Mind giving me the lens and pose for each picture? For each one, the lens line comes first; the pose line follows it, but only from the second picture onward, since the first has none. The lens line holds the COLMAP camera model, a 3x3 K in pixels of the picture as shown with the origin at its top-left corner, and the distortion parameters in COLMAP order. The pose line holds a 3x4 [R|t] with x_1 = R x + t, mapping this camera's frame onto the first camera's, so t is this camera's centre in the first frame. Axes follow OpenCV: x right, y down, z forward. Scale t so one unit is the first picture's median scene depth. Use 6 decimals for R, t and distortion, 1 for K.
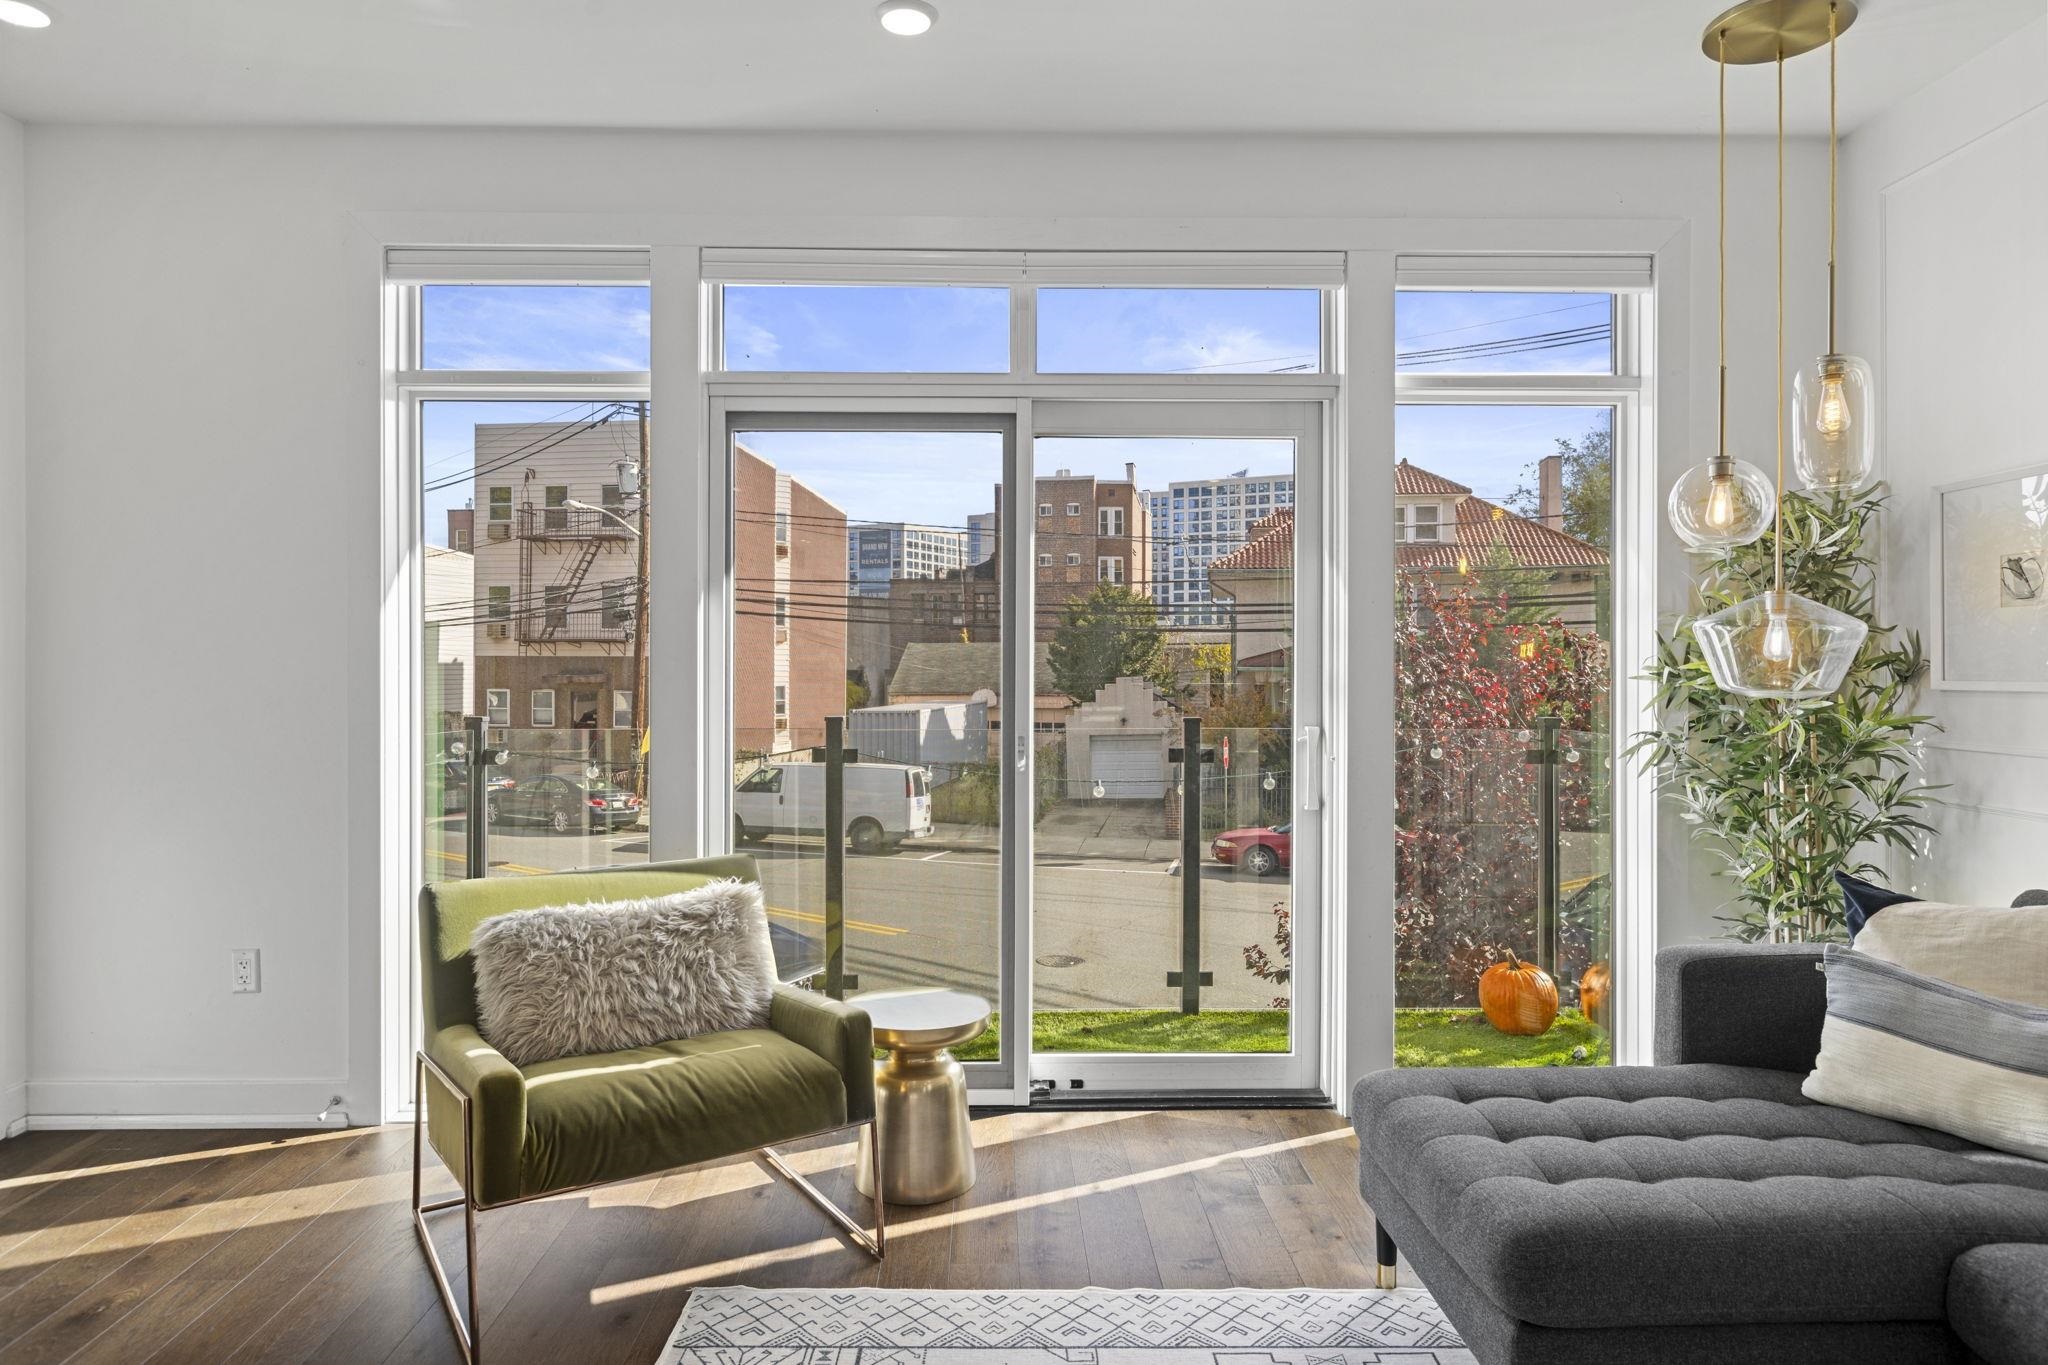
lens RADIAL K [[1228.3, 0, 1014.5], [0, 1228.3, 666.0], [0, 0, 1]] dist [-0.006511, -0.002418]
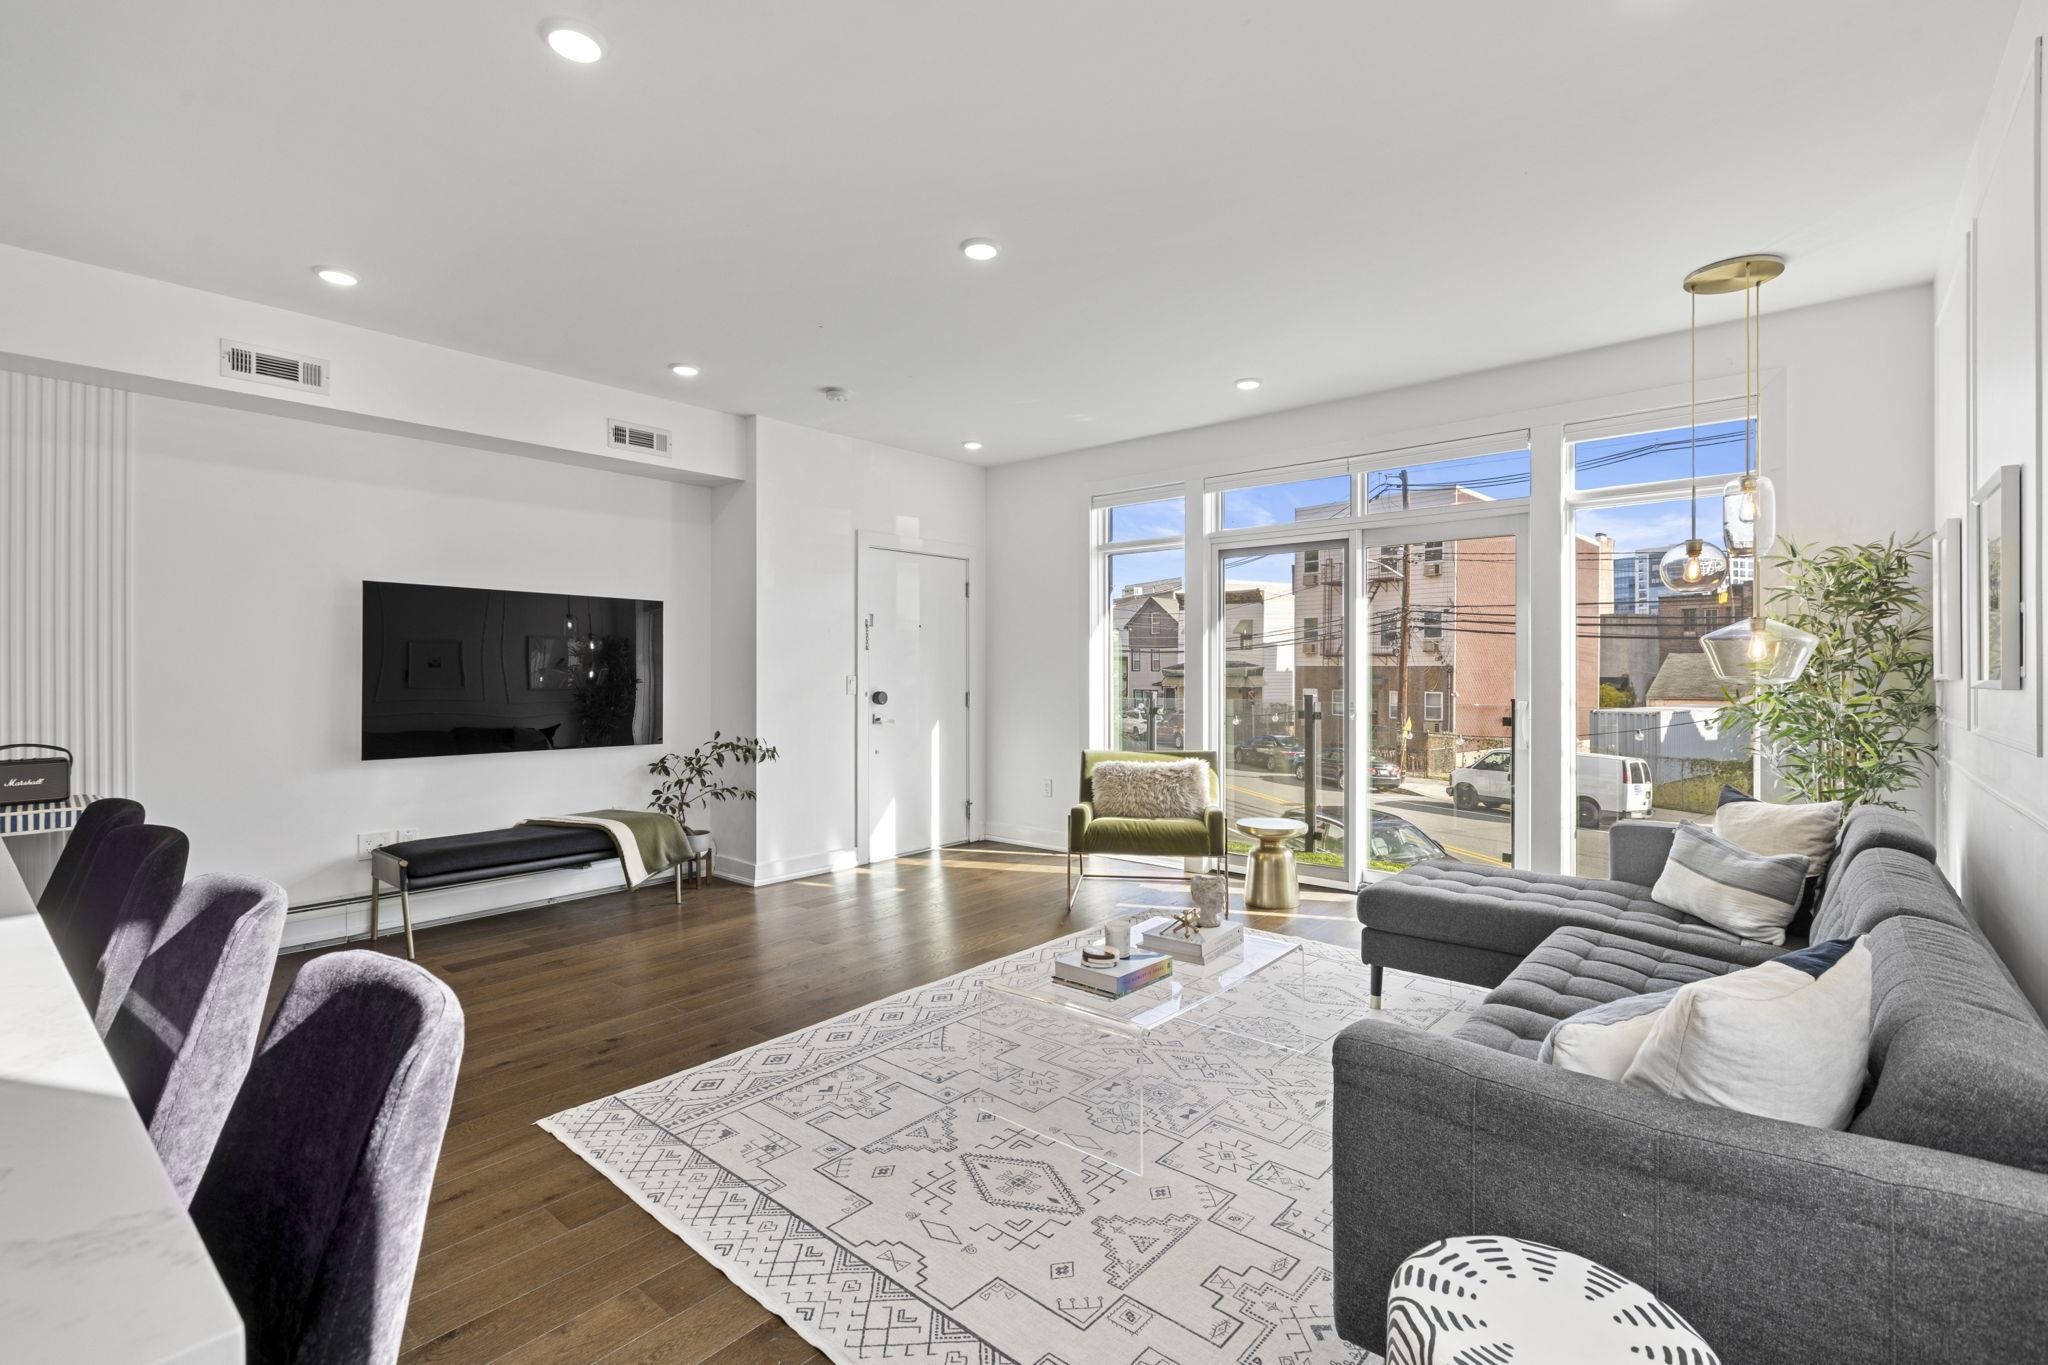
lens RADIAL K [[920.1, 0, 1025.2], [0, 920.1, 672.6], [0, 0, 1]] dist [-0.000641, -0.000685]
pose [[0.747995, 0.000814, -0.663703, 0.593880], [-0.001699, 0.999998, -0.000688, 0.010924], [0.663702, 0.001642, 0.747996, -0.449354]]
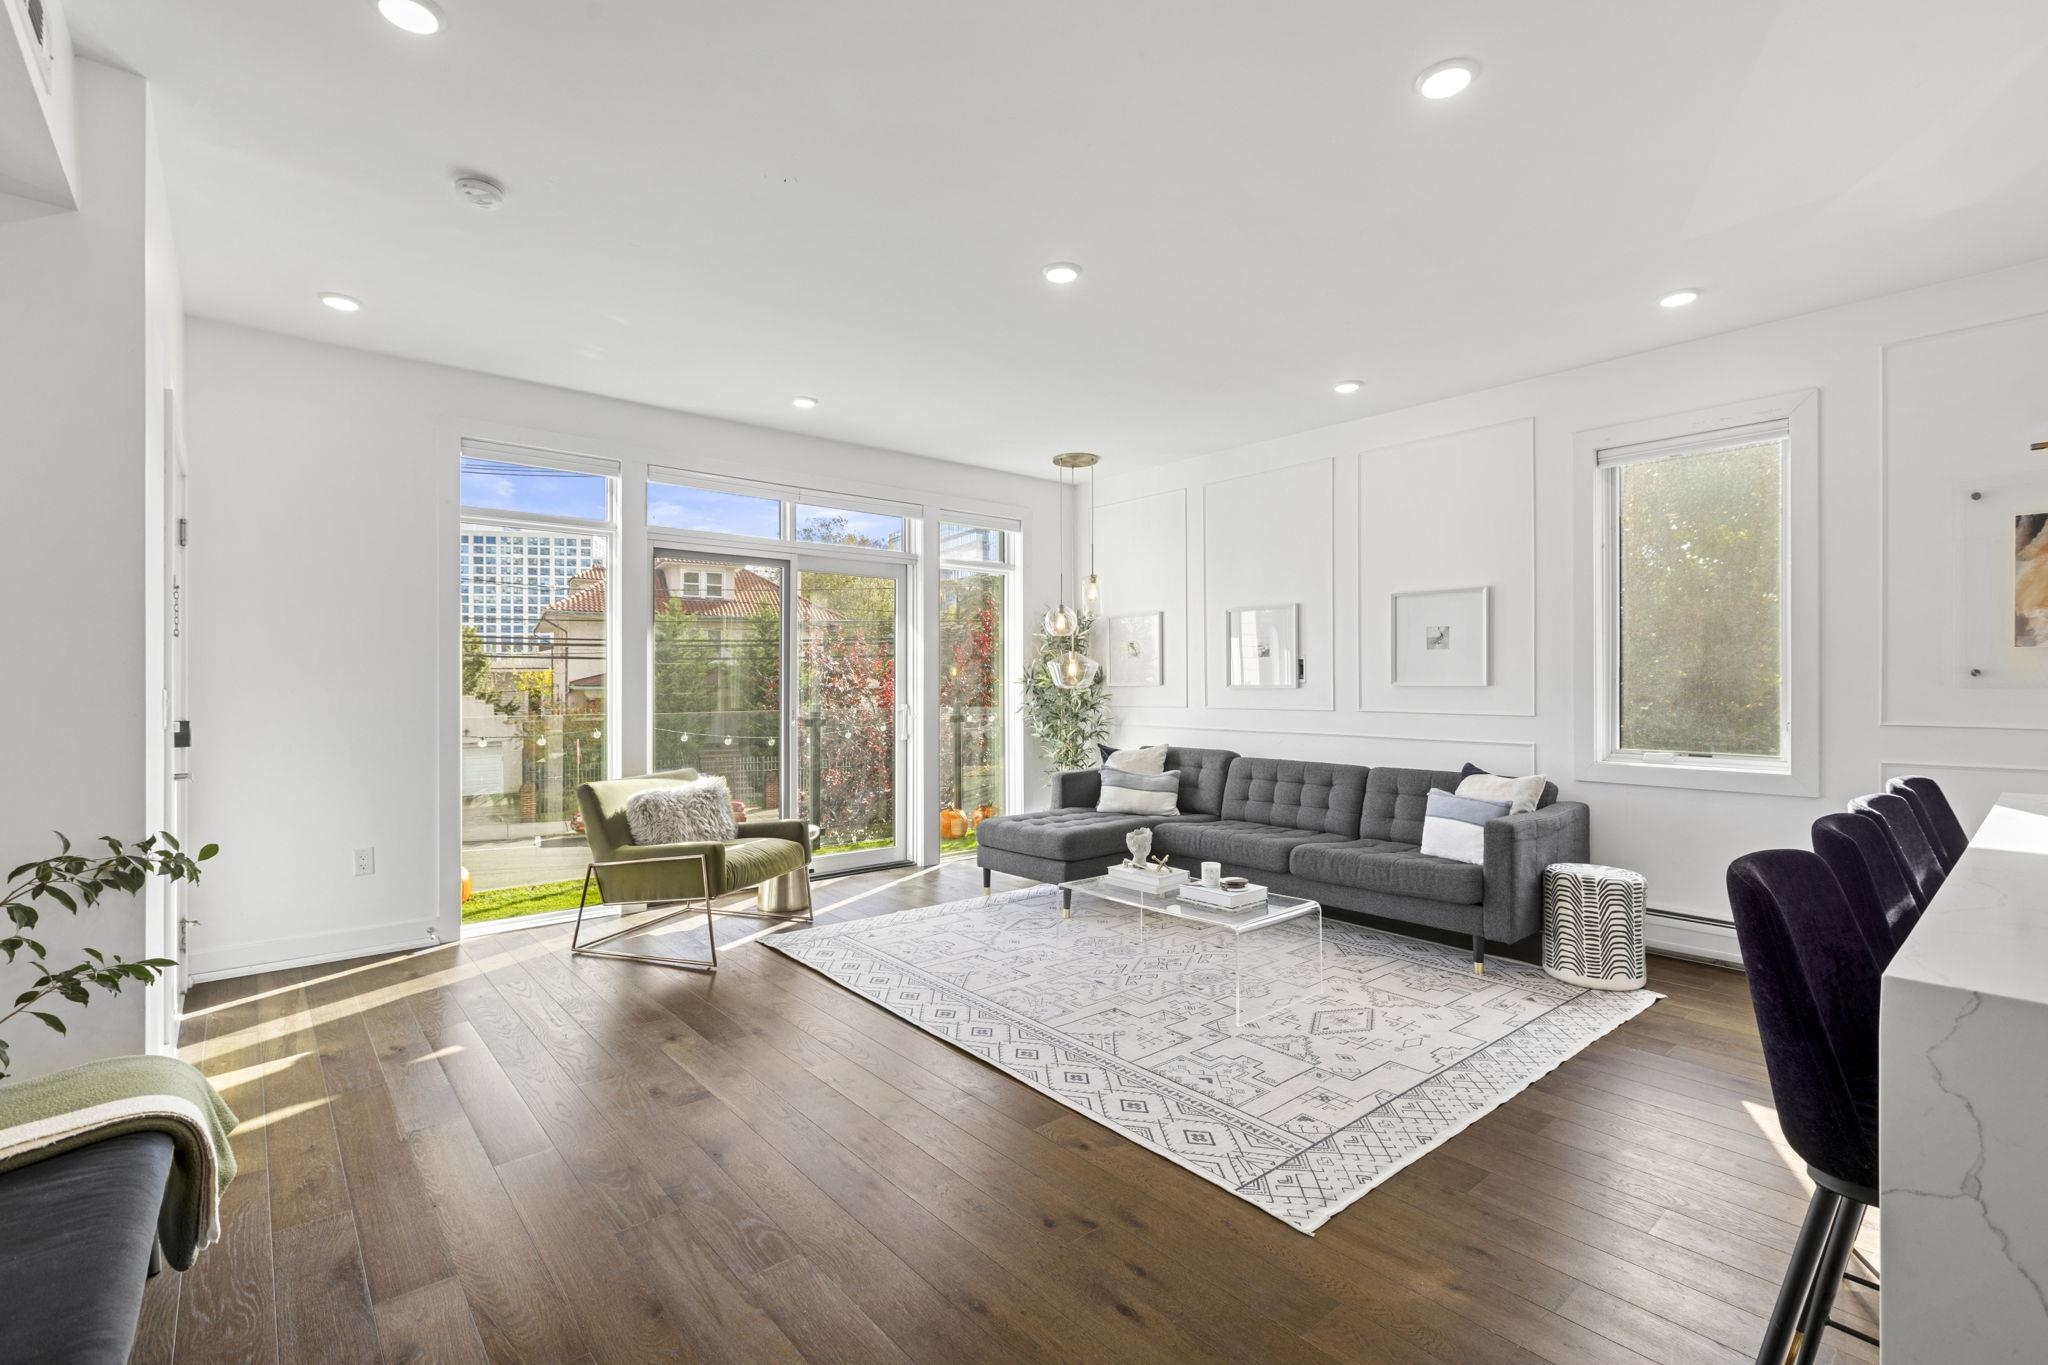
lens RADIAL K [[920.1, 0, 1011.8], [0, 920.1, 681.3], [0, 0, 1]] dist [-0.000641, -0.000685]
pose [[0.777450, 0.000293, 0.628945, -0.717419], [0.003485, 0.999983, -0.004773, 0.015648], [-0.628935, 0.005903, 0.777435, -0.502734]]
